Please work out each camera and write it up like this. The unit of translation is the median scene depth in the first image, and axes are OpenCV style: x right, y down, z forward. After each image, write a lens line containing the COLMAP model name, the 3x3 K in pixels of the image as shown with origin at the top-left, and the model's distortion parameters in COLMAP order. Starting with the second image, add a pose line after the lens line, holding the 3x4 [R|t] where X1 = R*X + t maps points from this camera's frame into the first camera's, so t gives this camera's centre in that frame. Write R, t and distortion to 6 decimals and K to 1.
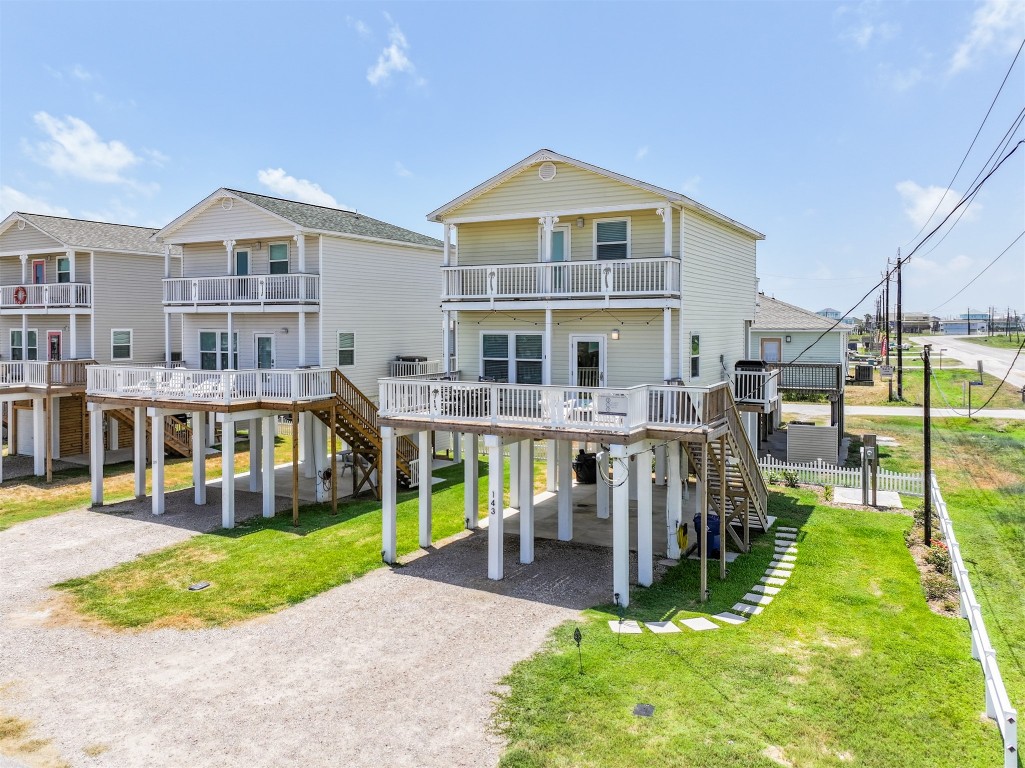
lens RADIAL K [[701.0, 0, 468.5], [0, 701.0, 342.5], [0, 0, 1]] dist [0.004957, 0.012116]
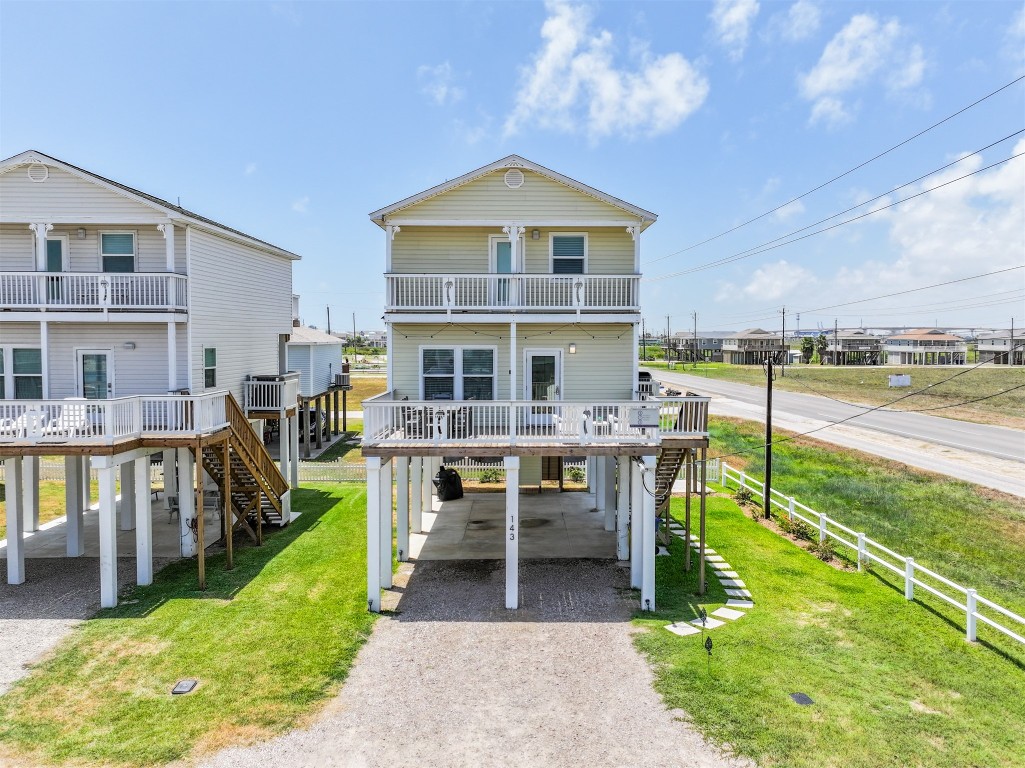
lens RADIAL K [[701.0, 0, 514.7], [0, 701.0, 376.5], [0, 0, 1]] dist [0.004957, 0.012116]
pose [[0.883325, -0.023077, 0.468192, -0.363328], [0.010186, 0.999497, 0.030048, -0.002660], [-0.468650, -0.021773, 0.883115, 0.156273]]
